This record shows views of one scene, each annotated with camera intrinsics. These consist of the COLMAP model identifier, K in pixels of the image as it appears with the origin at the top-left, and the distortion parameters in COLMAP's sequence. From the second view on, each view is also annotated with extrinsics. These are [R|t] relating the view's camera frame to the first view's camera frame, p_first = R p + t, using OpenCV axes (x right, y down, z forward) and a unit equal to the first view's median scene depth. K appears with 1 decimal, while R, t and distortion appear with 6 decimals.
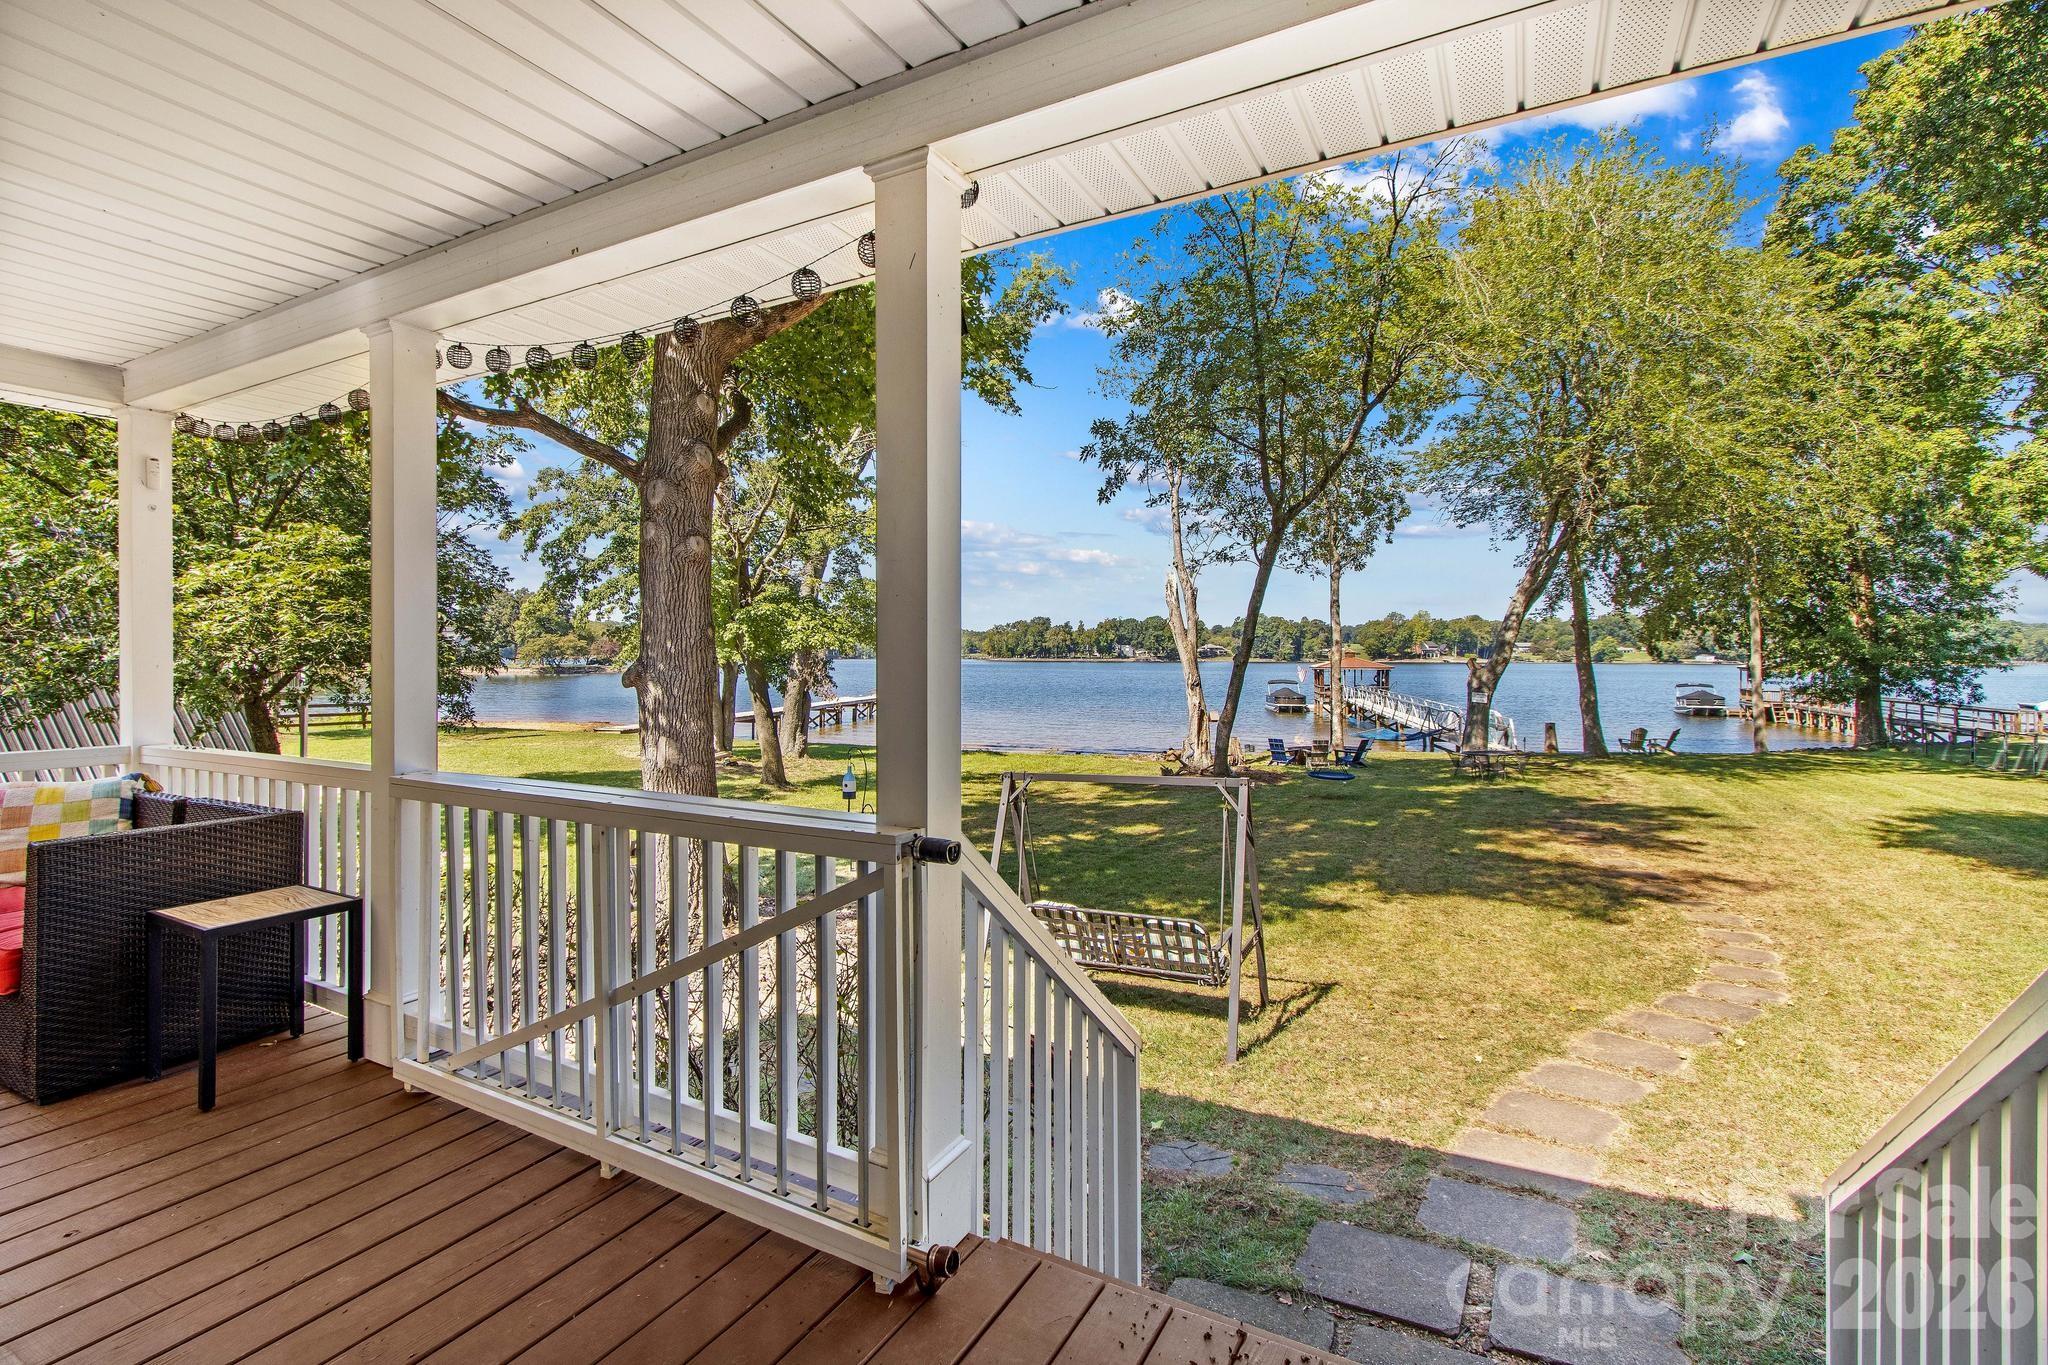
lens RADIAL K [[947.2, 0, 1002.8], [0, 947.2, 664.3], [0, 0, 1]] dist [-0.001622, -0.000627]
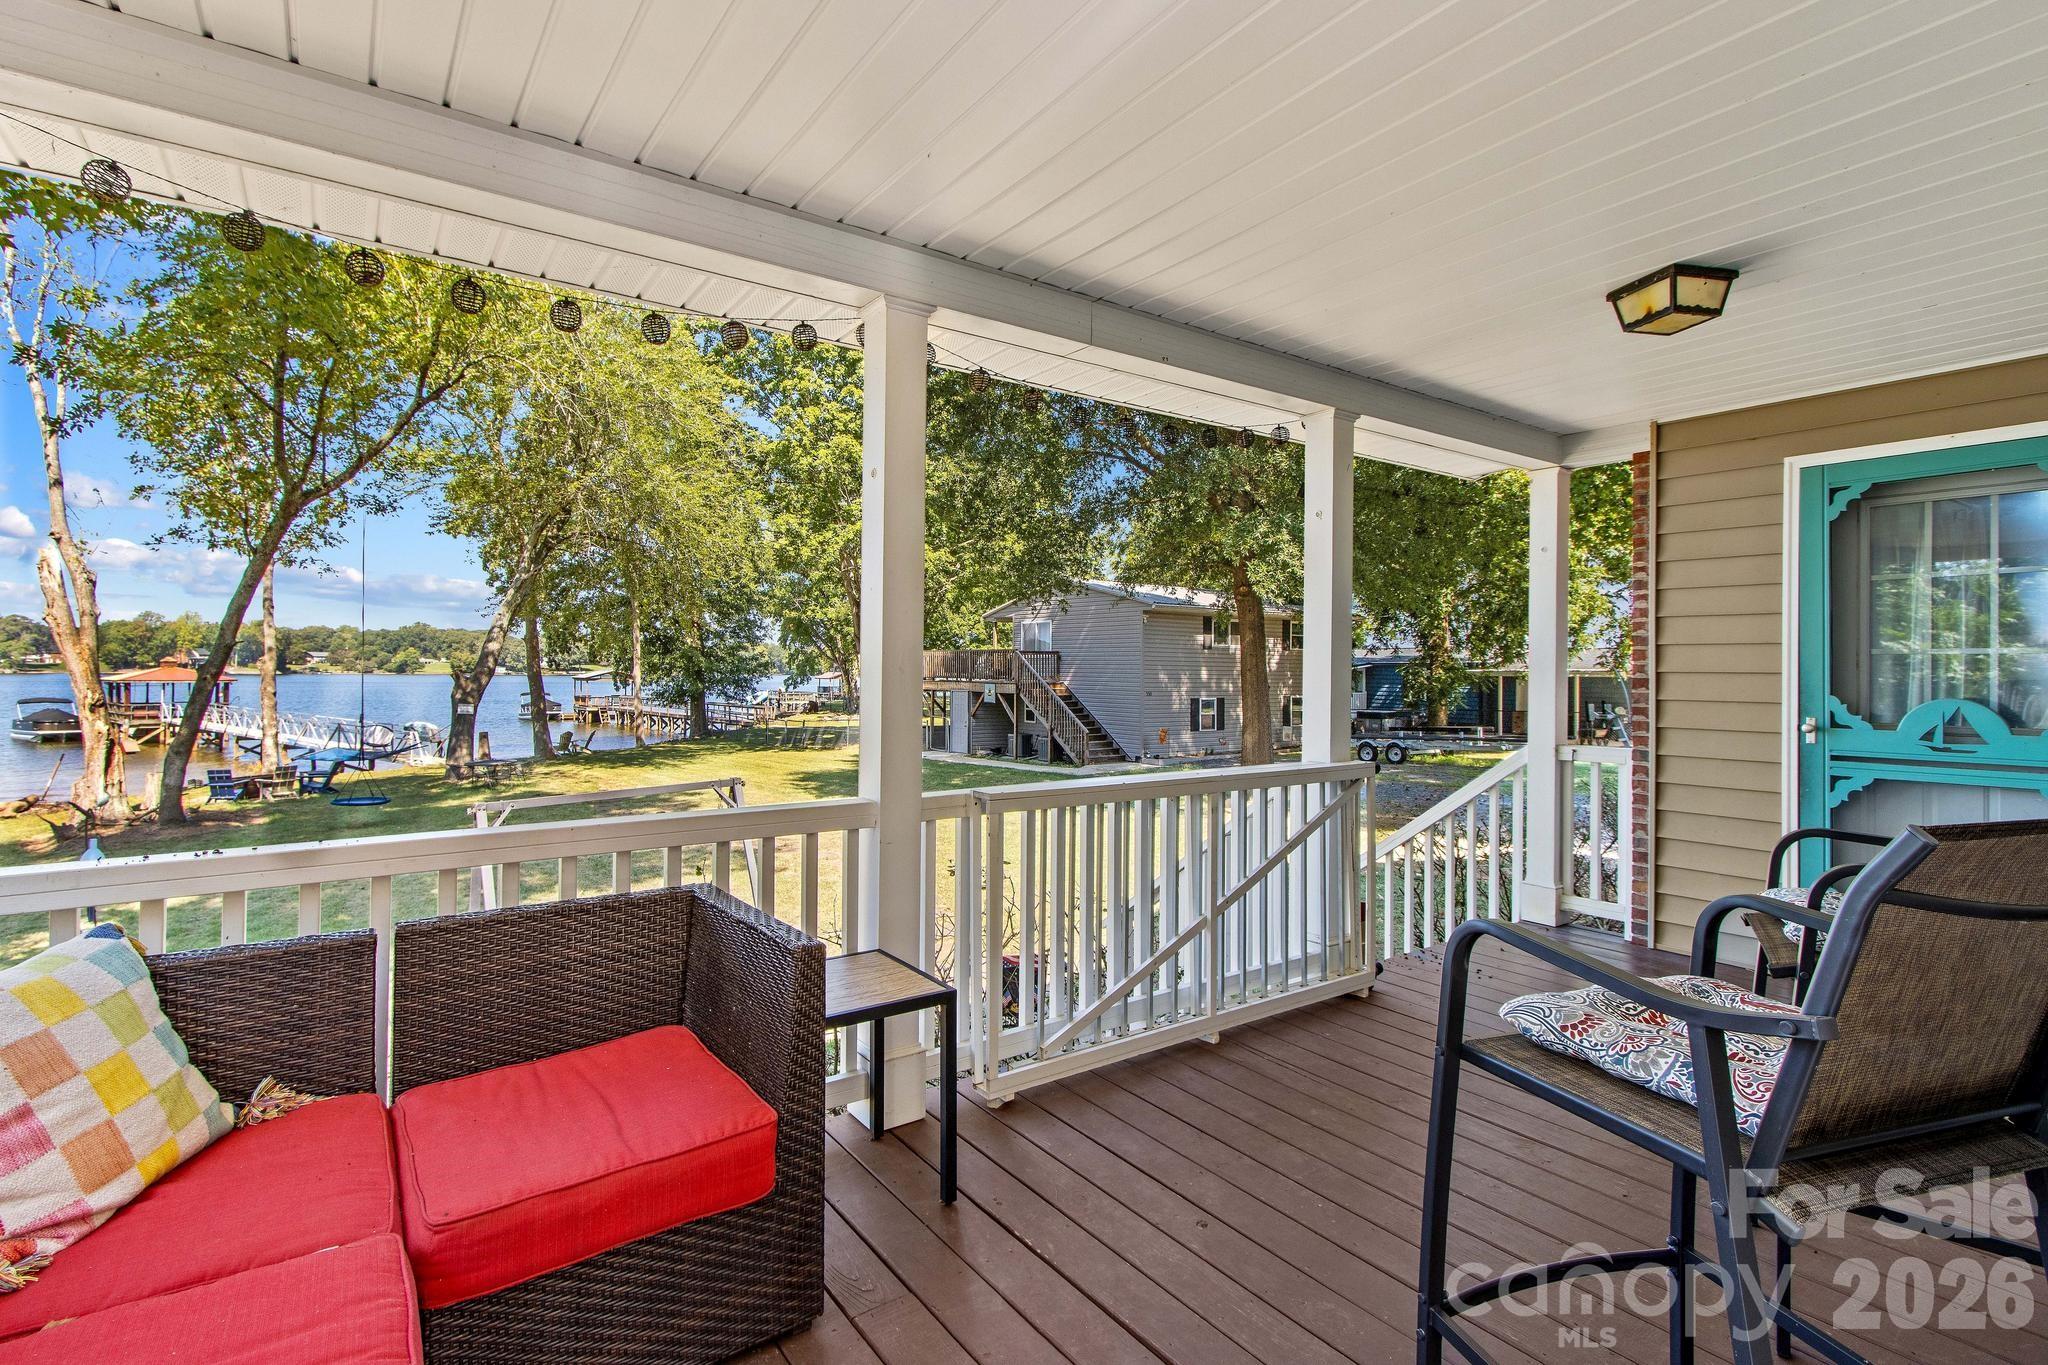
lens RADIAL K [[947.2, 0, 1002.8], [0, 947.2, 664.3], [0, 0, 1]] dist [-0.001622, -0.000627]
pose [[0.413829, 0.008641, 0.910314, -0.167004], [0.001964, 0.999944, -0.010384, -0.000260], [-0.910353, 0.006085, 0.413789, 0.066596]]
